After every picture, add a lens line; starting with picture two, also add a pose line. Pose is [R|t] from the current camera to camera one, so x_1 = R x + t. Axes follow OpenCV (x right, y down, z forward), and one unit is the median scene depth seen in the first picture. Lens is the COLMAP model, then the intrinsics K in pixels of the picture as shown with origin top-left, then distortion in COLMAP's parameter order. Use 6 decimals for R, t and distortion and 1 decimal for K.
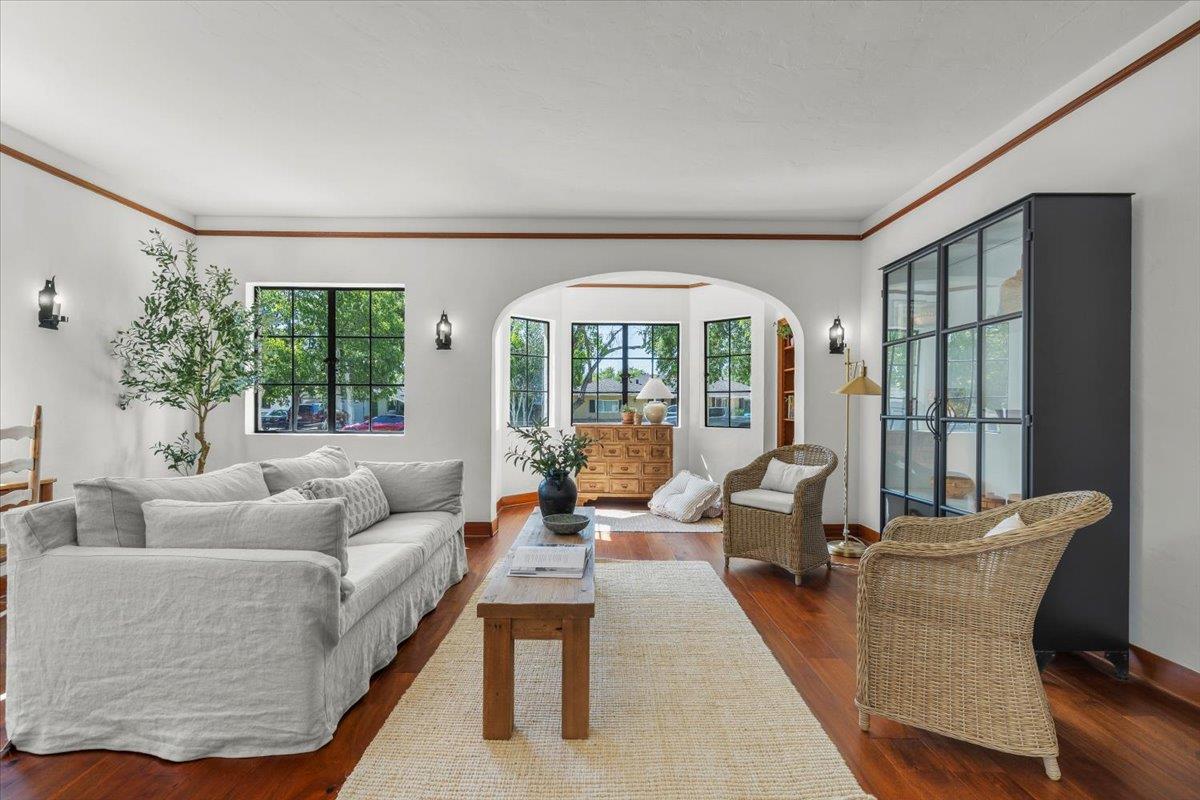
lens RADIAL K [[547.5, 0, 597.4], [0, 547.5, 408.2], [0, 0, 1]] dist [-0.000537, -0.000504]
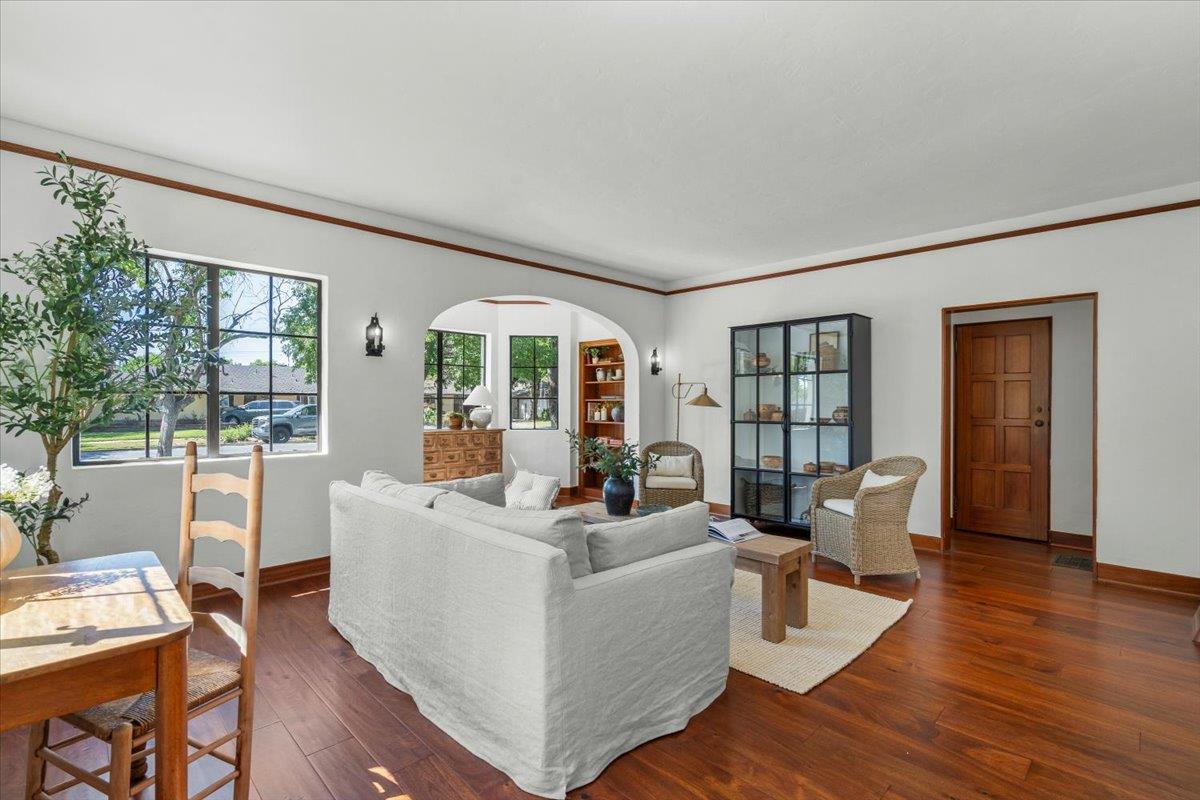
lens RADIAL K [[547.5, 0, 597.4], [0, 547.5, 408.2], [0, 0, 1]] dist [-0.000537, -0.000504]
pose [[0.720513, -0.010057, 0.693368, -0.641993], [0.003727, 0.999937, 0.010631, -0.029824], [-0.693431, -0.005076, 0.720505, 0.095378]]
